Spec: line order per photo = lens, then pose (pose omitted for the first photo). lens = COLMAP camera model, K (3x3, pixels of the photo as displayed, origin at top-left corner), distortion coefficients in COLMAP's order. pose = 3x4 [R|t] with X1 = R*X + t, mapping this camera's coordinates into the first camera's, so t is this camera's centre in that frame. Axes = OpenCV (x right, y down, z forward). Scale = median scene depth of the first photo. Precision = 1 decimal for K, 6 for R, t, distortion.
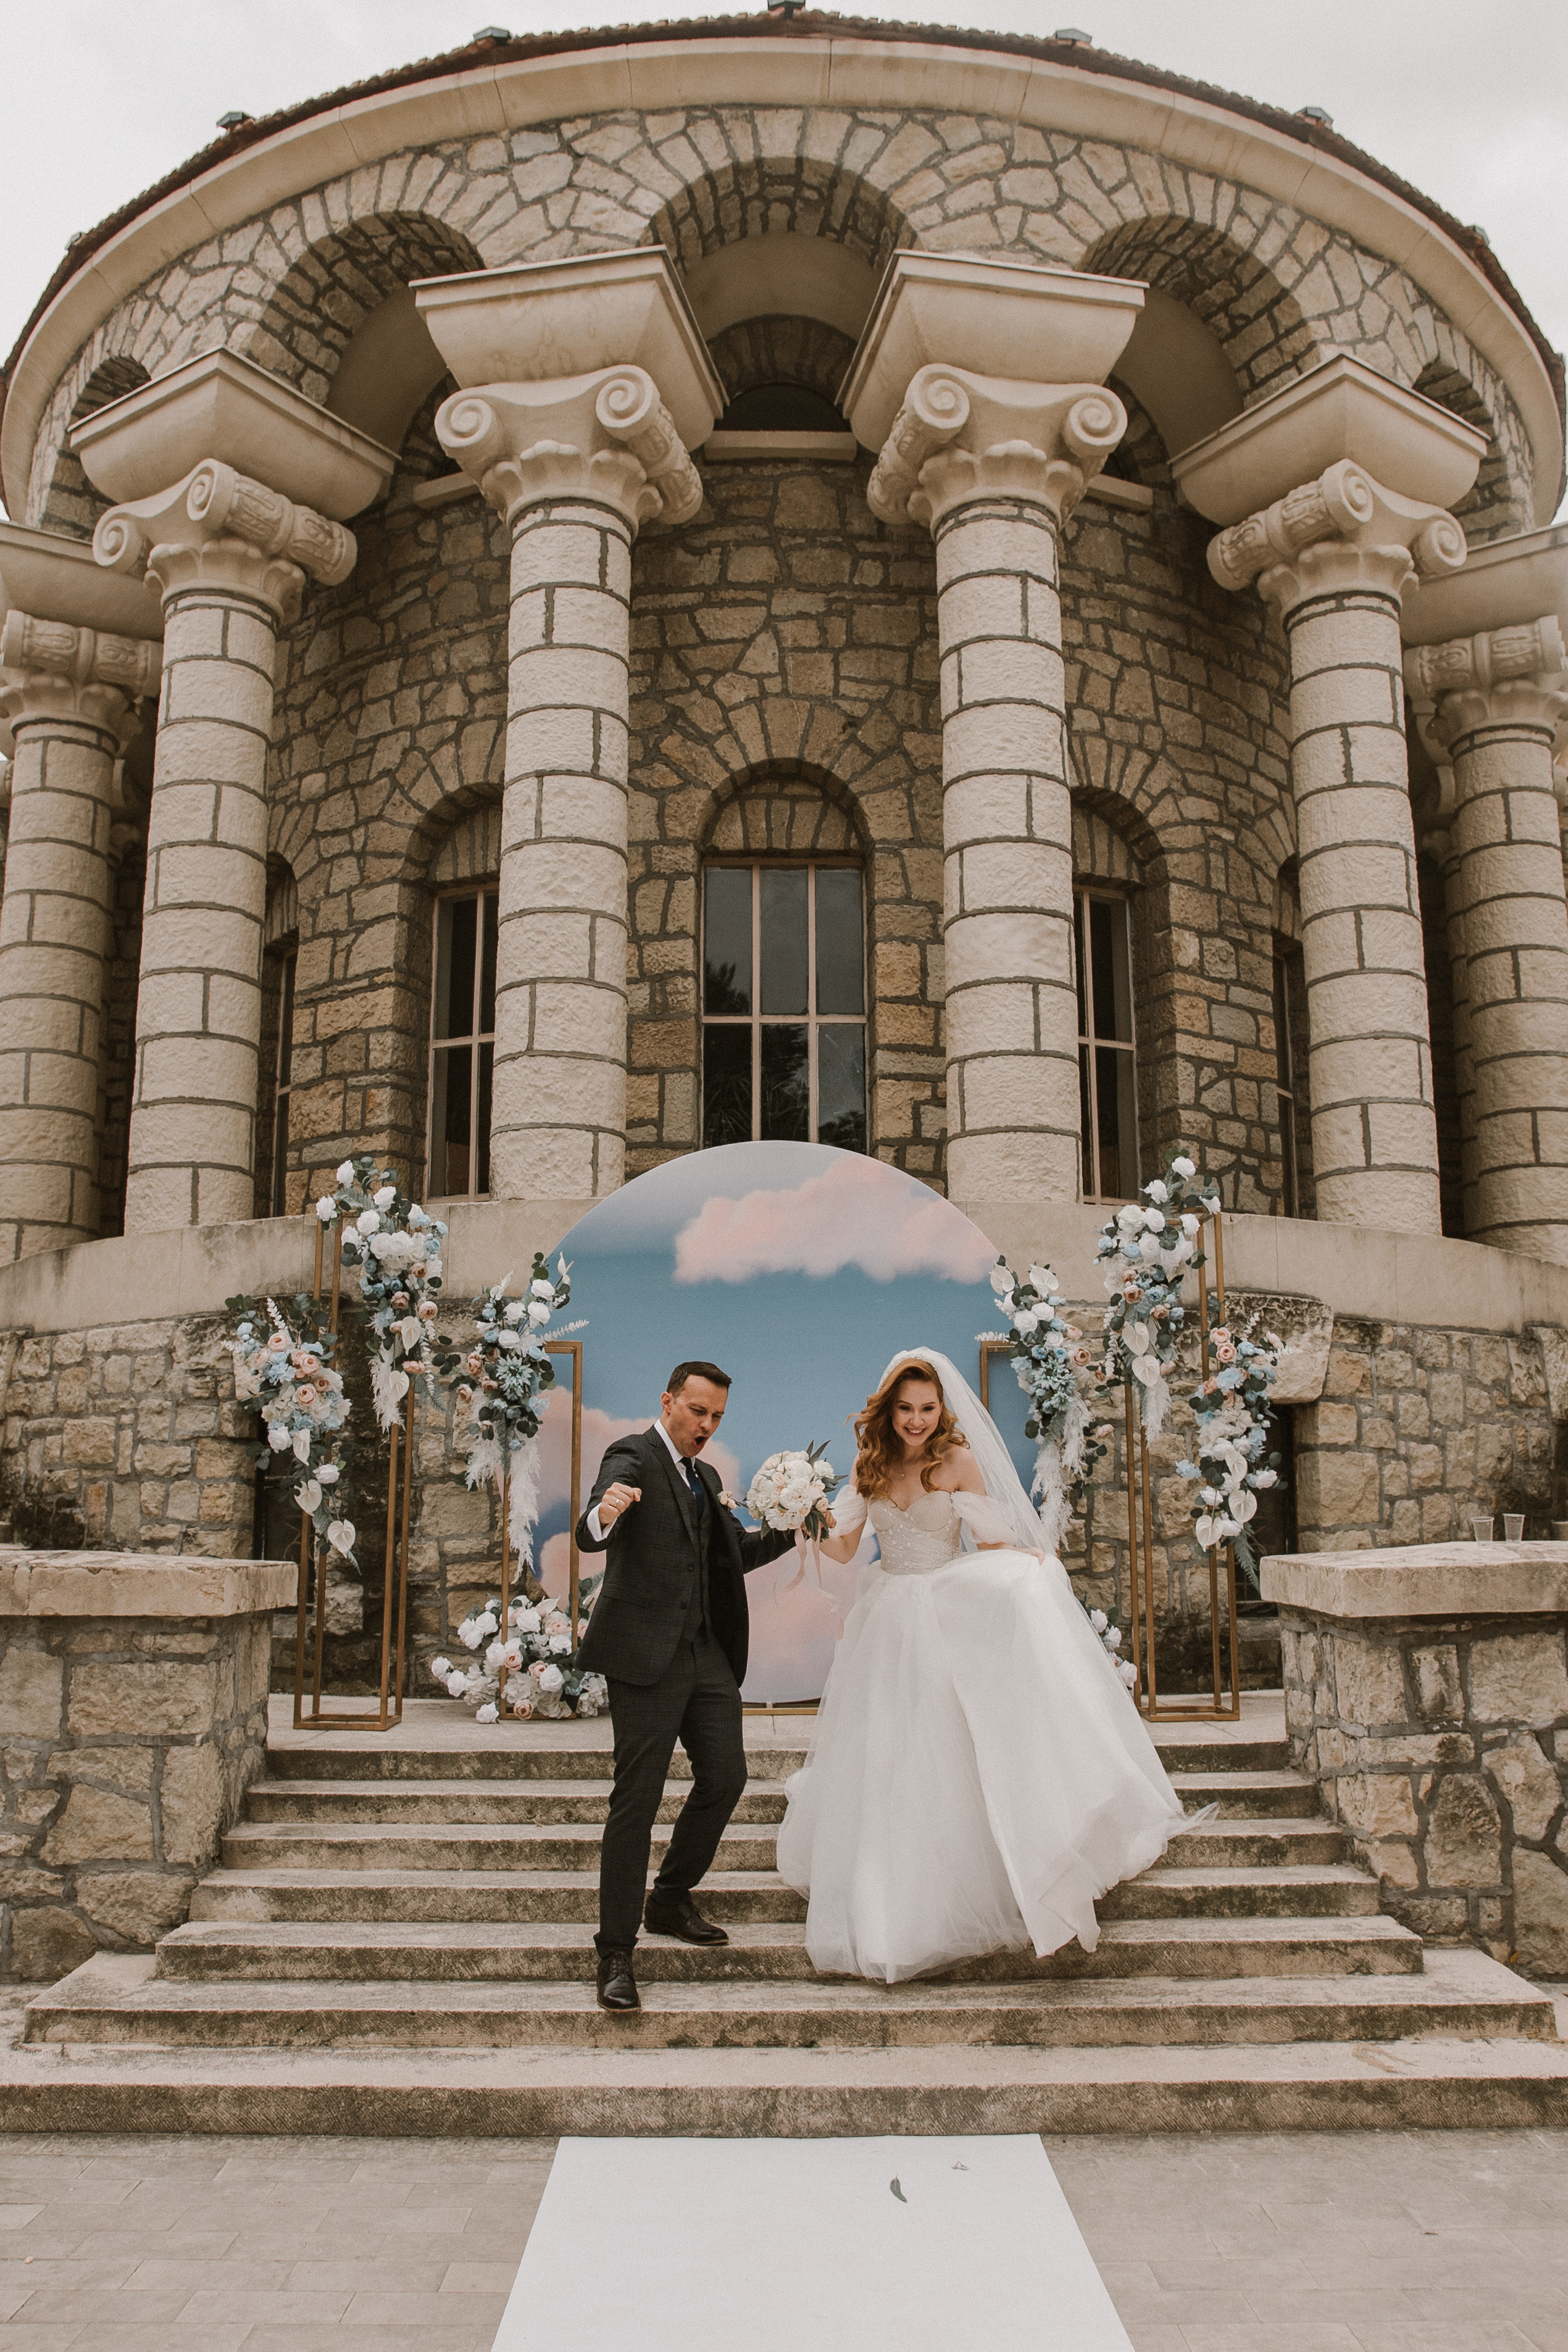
lens RADIAL K [[1927.2, 0, 787.7], [0, 1927.2, 1193.2], [0, 0, 1]] dist [-0.083339, 0.073283]
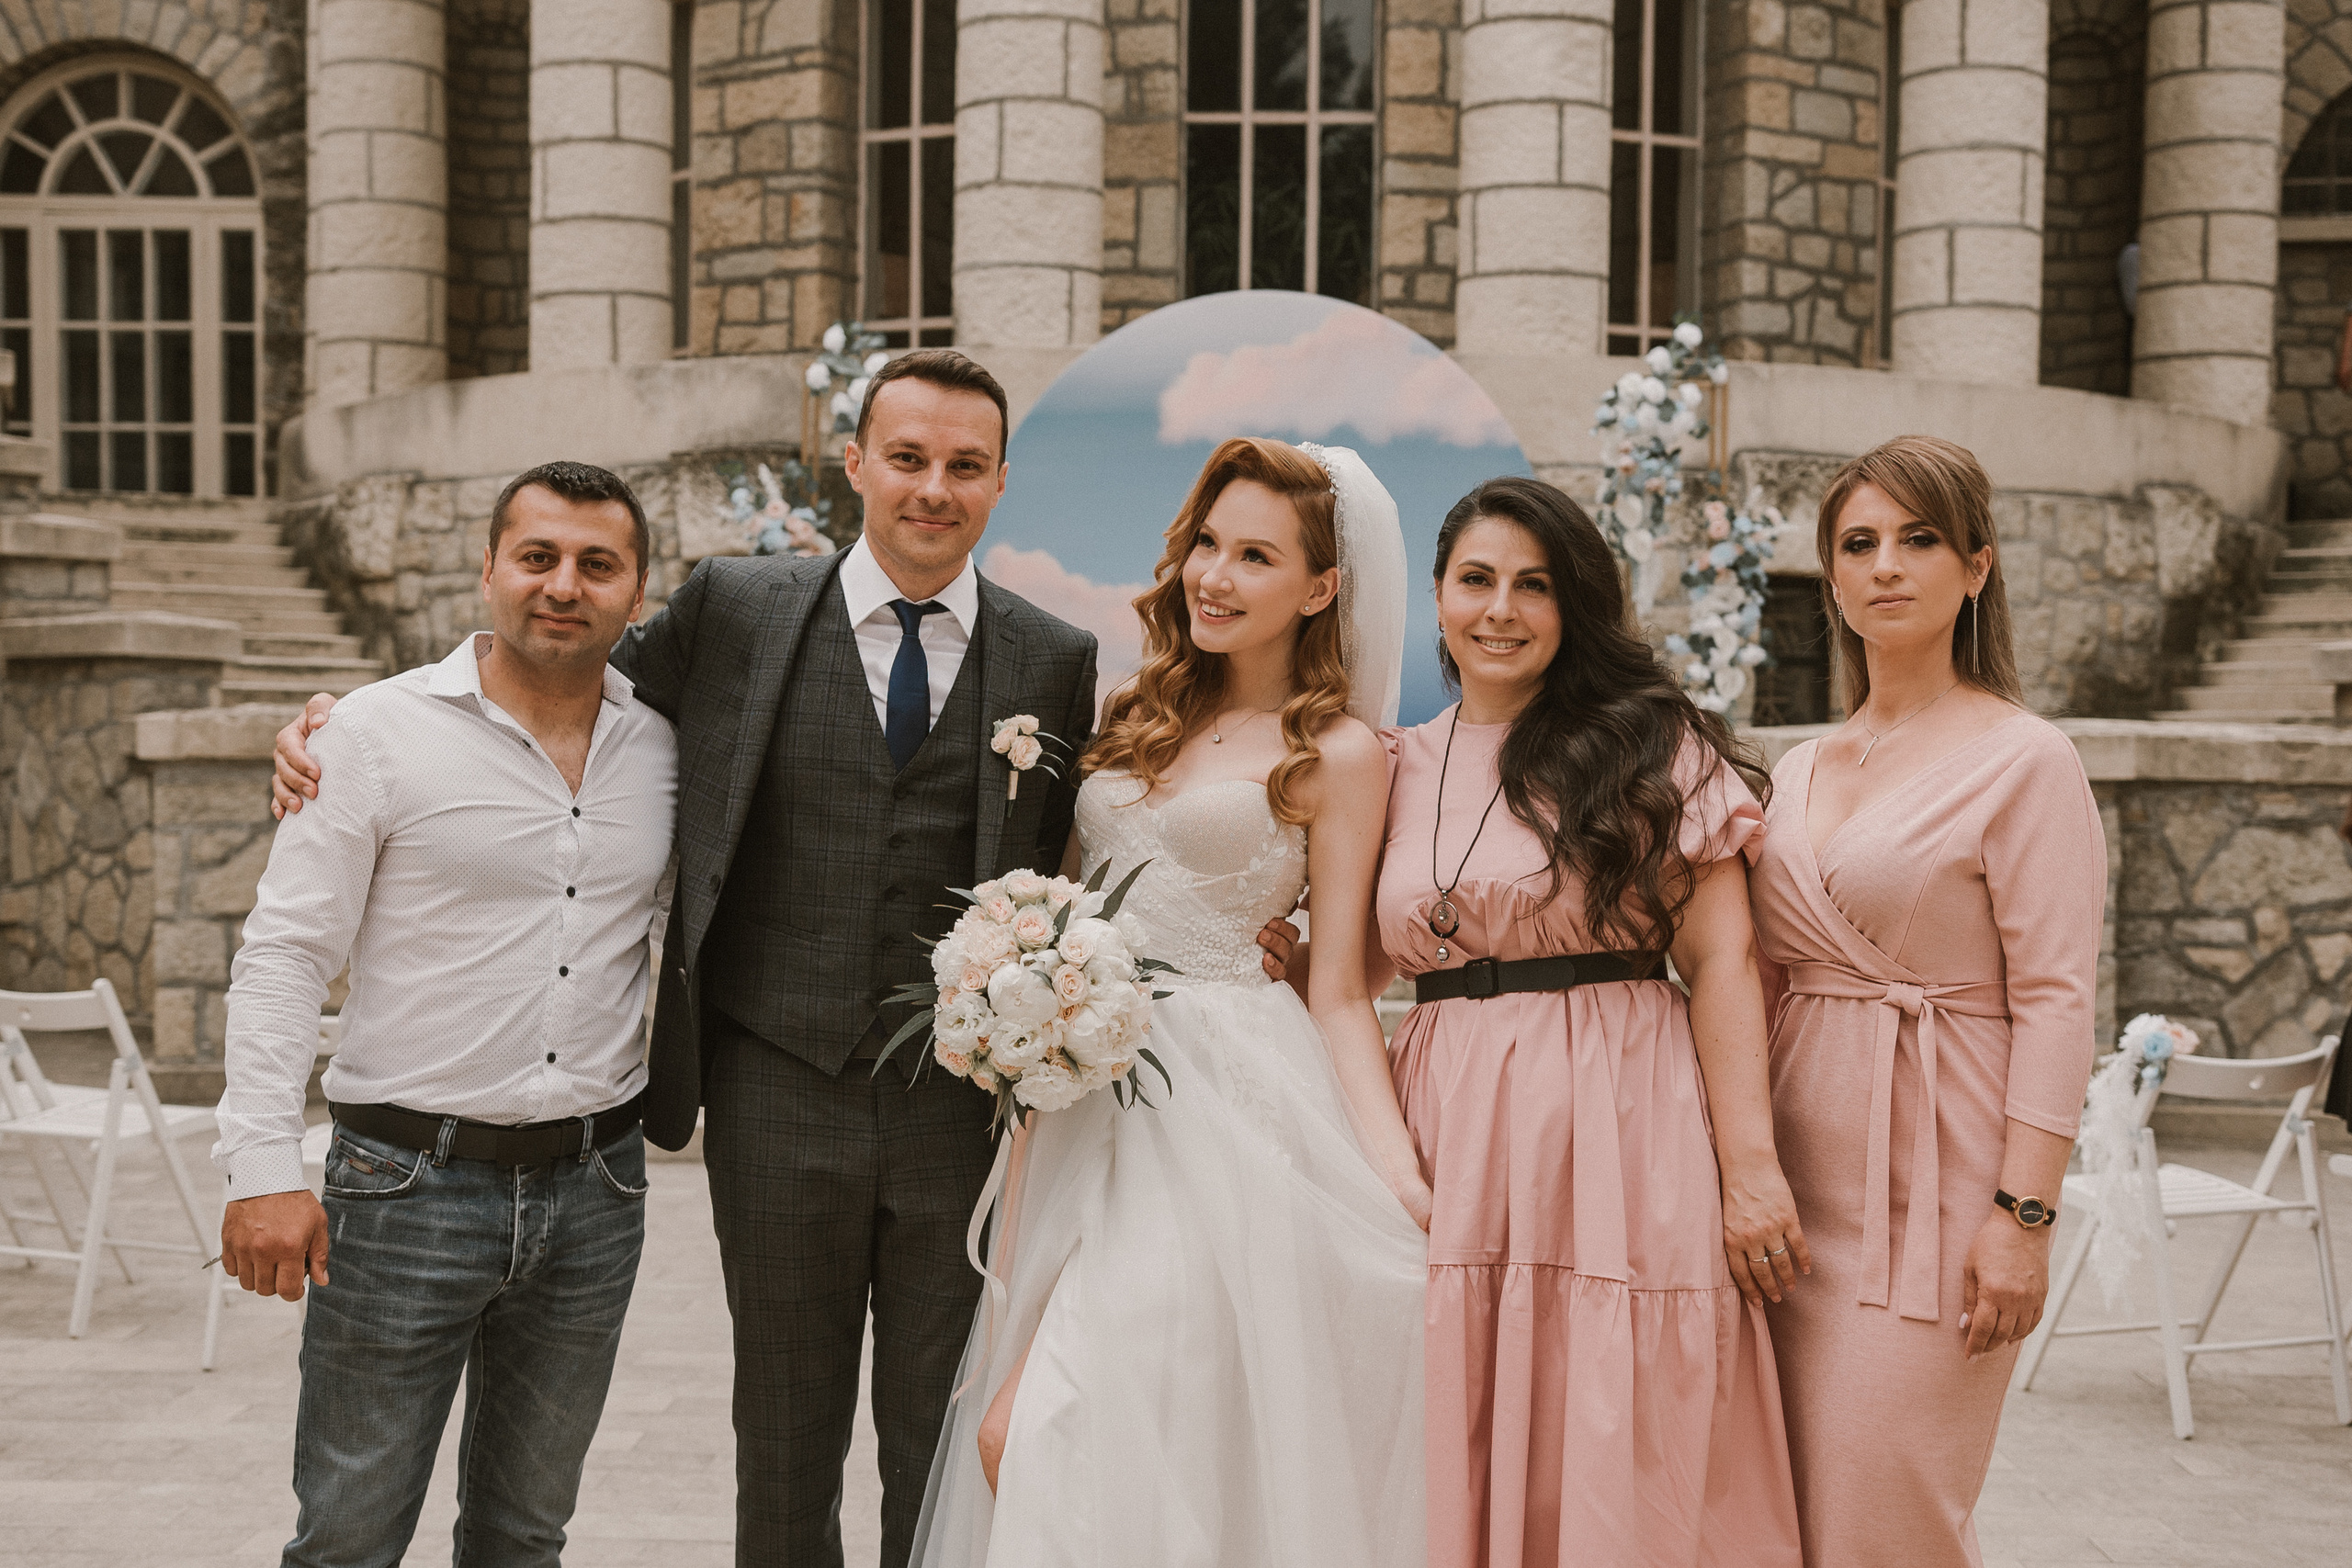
lens RADIAL K [[3264.2, 0, 1130.8], [0, 3264.2, 813.6], [0, 0, 1]] dist [0.064203, 0.162995]
pose [[0.998818, 0.015584, -0.046033, 0.003867], [-0.006337, 0.980868, 0.194571, -0.071906], [0.048185, -0.194050, 0.979808, -0.505144]]
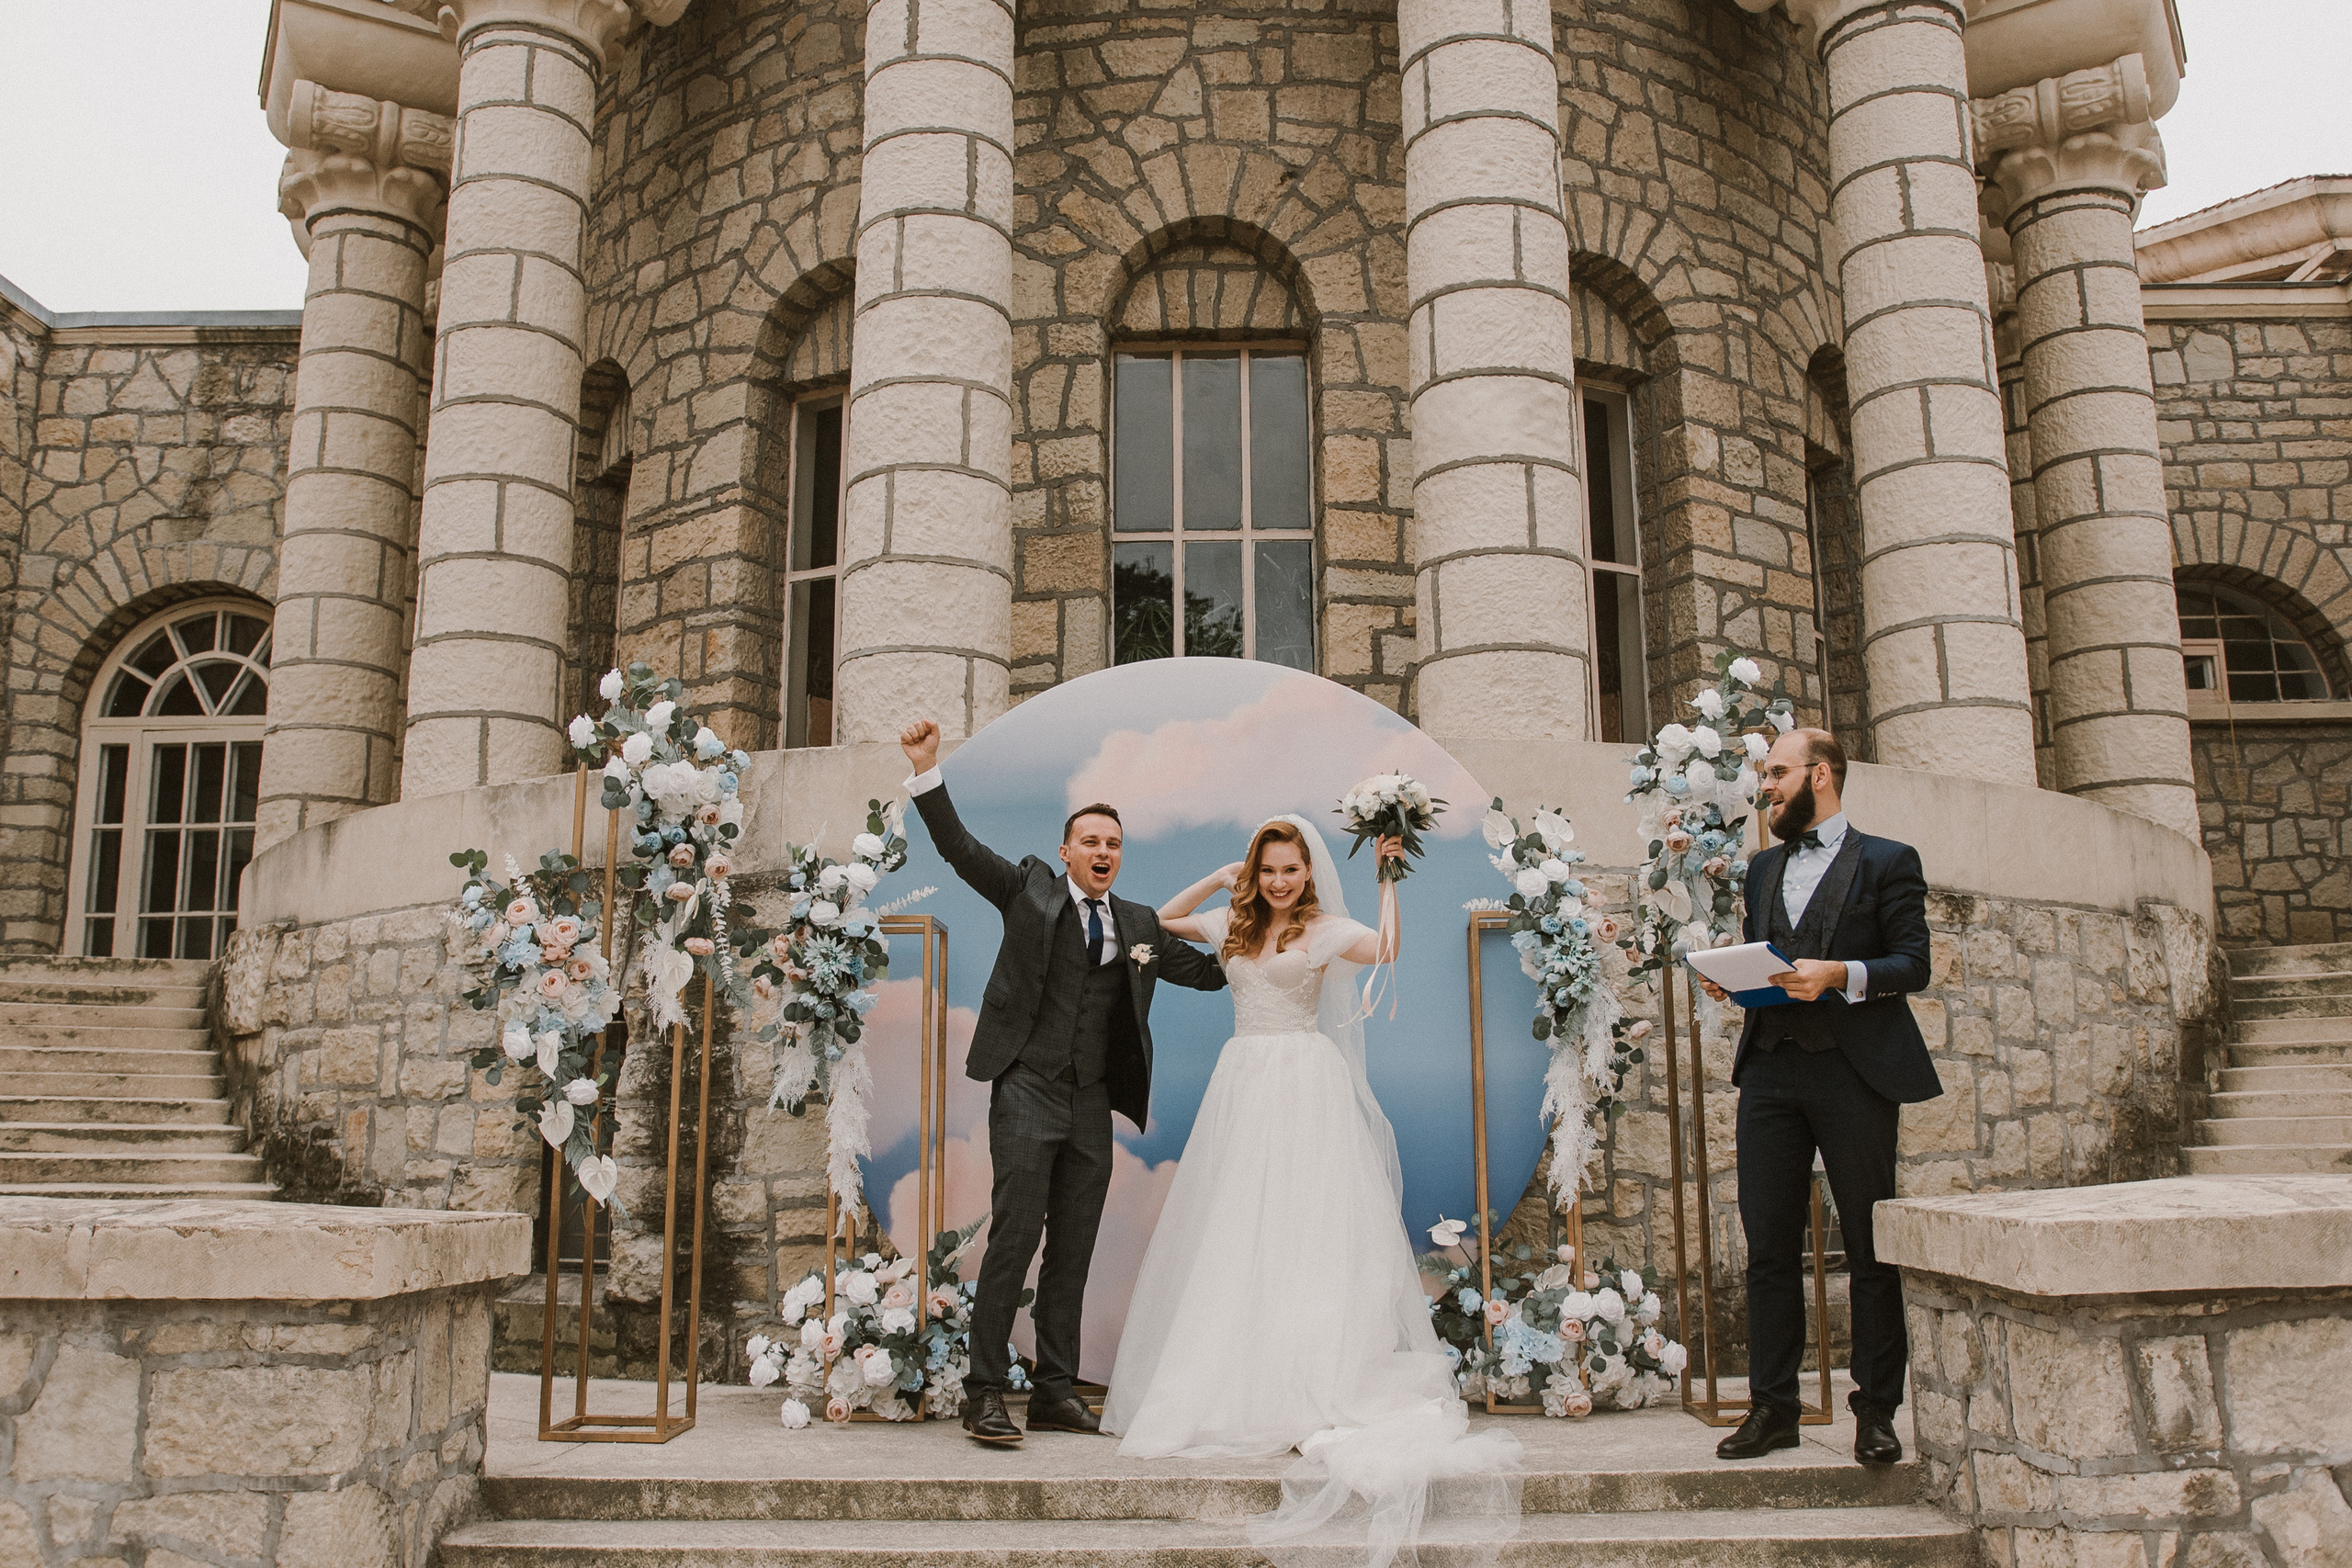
lens RADIAL K [[1927.0, 0, 1190.4], [0, 1927.0, 800.0], [0, 0, 1]] dist [-0.083339, 0.073283]
pose [[0.999683, -0.008660, -0.023652, 0.007333], [0.008426, 0.999914, -0.010001, 0.030984], [0.023736, 0.009798, 0.999670, 0.192303]]
